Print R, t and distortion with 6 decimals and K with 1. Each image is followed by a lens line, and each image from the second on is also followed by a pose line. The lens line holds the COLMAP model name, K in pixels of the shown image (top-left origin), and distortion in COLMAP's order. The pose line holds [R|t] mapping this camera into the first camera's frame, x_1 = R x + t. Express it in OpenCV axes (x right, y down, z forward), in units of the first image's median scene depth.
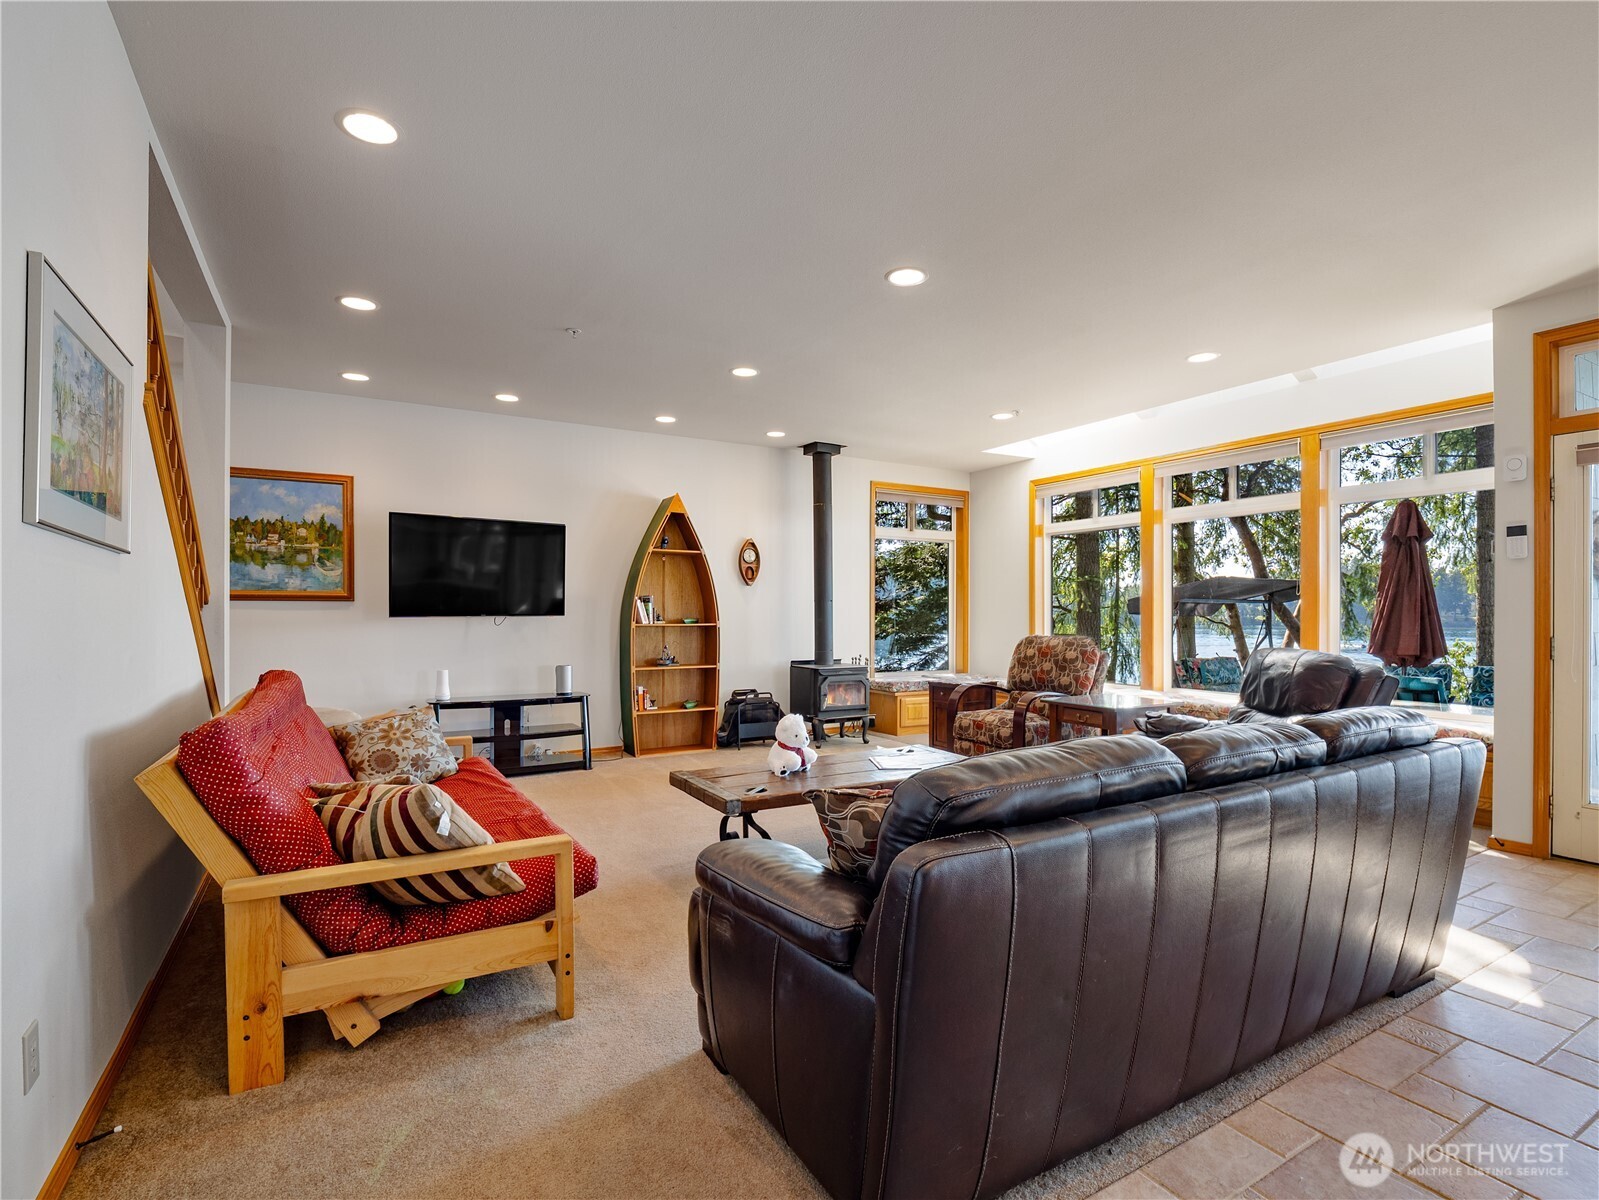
lens RADIAL K [[773.2, 0, 795.2], [0, 773.2, 606.1], [0, 0, 1]] dist [-0.014091, -0.001449]
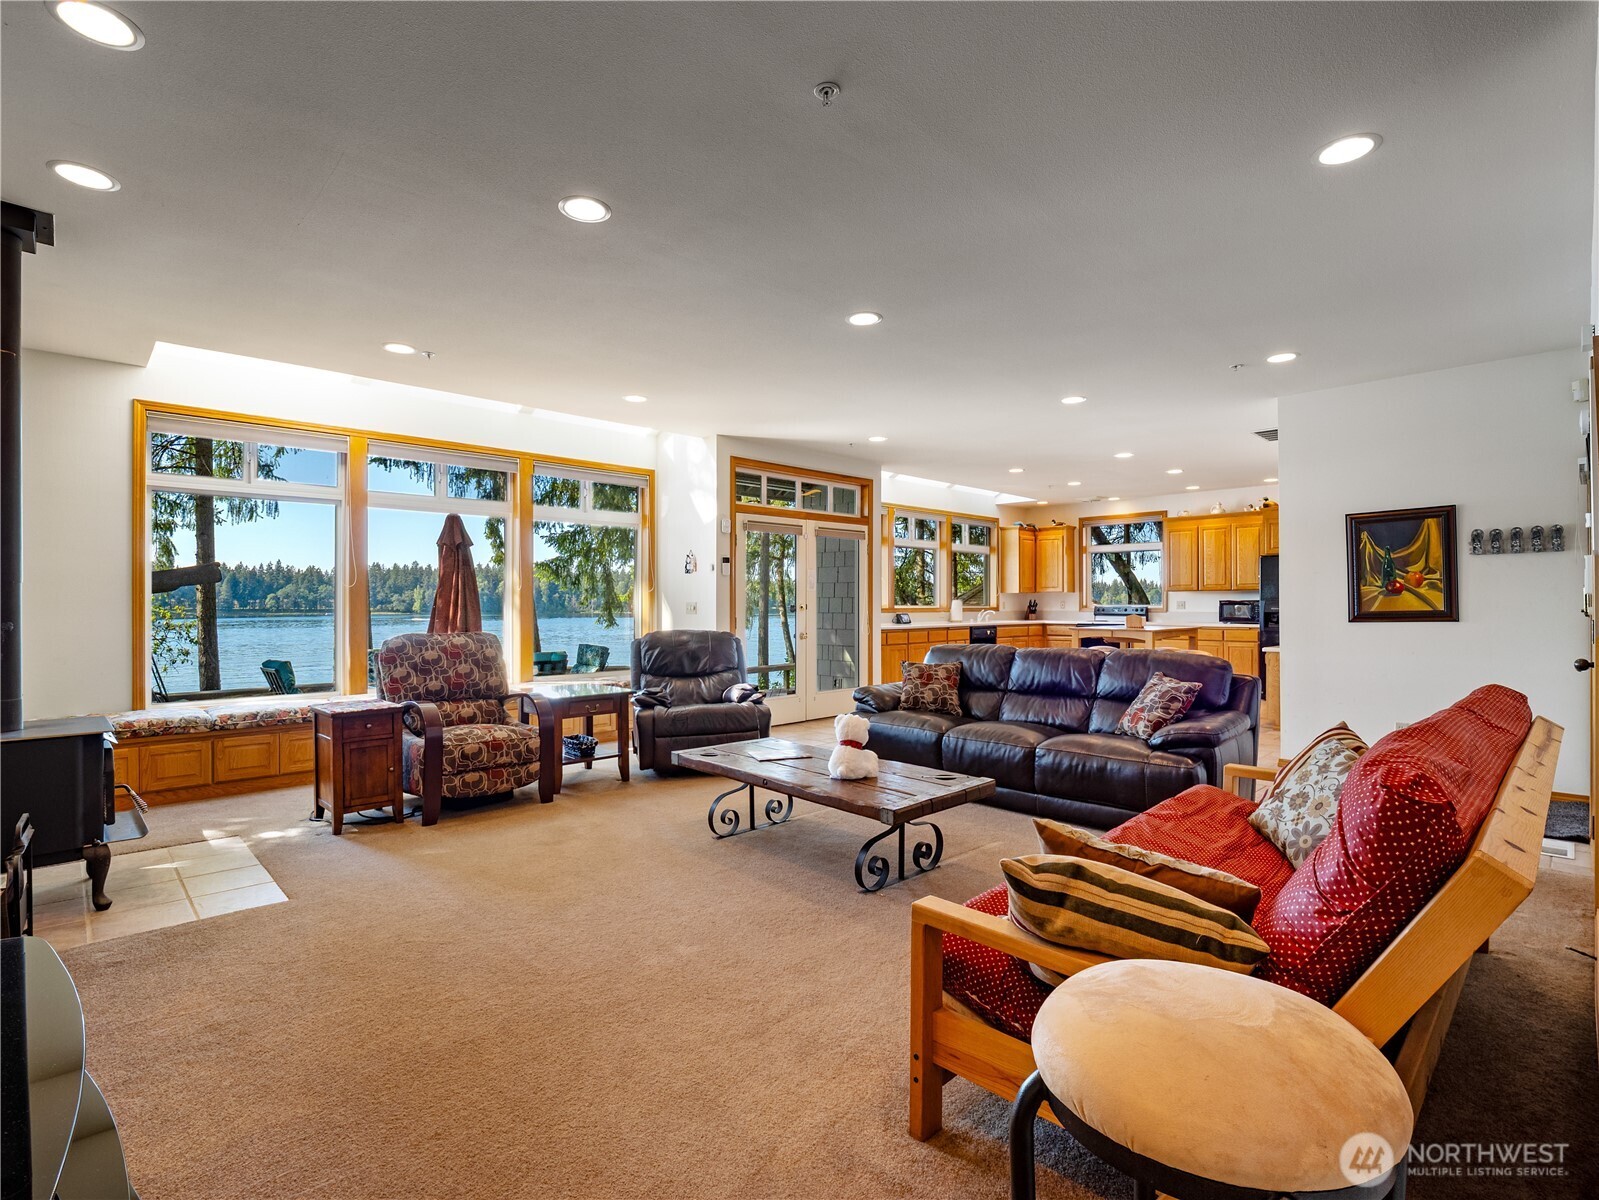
lens RADIAL K [[773.2, 0, 795.2], [0, 773.2, 606.1], [0, 0, 1]] dist [-0.014091, -0.001449]
pose [[-0.221981, -0.004382, 0.975041, -0.551596], [-0.002948, 0.999988, 0.003823, 0.004496], [-0.975047, -0.002025, -0.221991, 0.785352]]
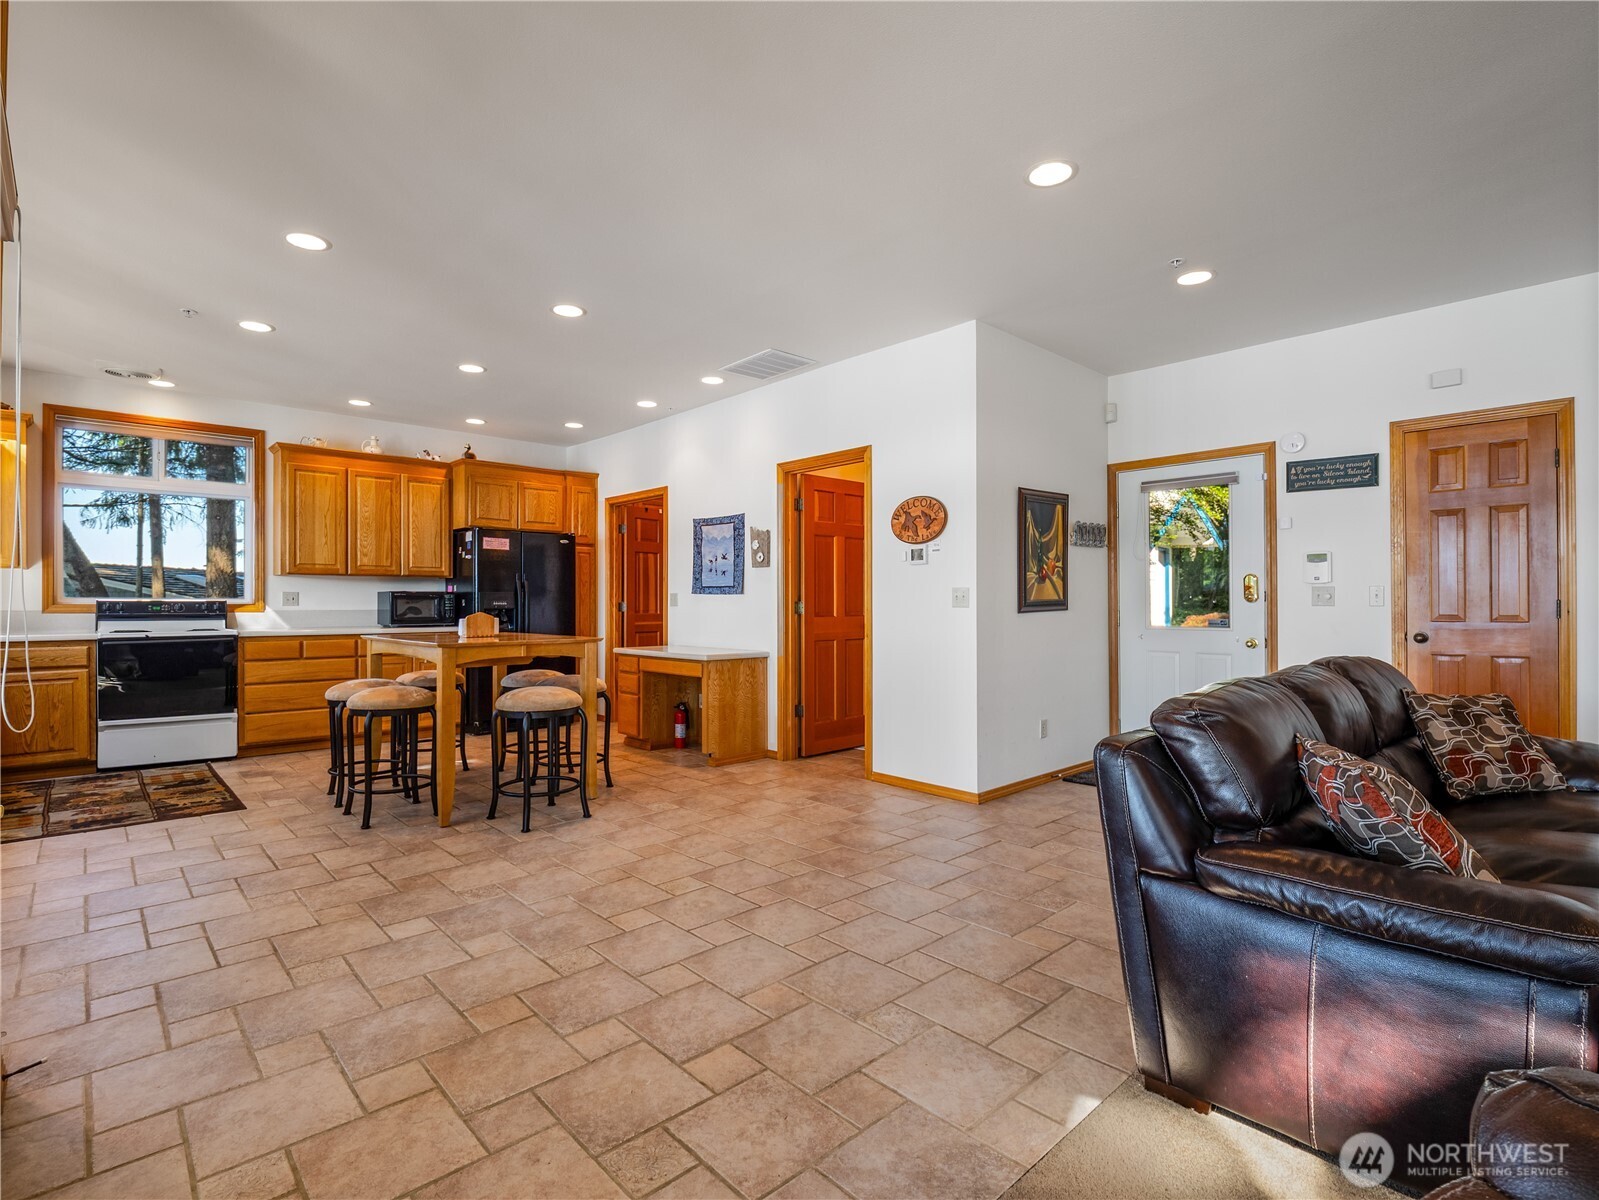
lens RADIAL K [[773.2, 0, 795.2], [0, 773.2, 606.1], [0, 0, 1]] dist [-0.014091, -0.001449]
pose [[-0.976695, -0.000038, -0.214633, 0.561453], [0.000995, 0.999988, -0.004704, 0.021386], [0.214631, -0.004808, -0.976683, 0.667539]]
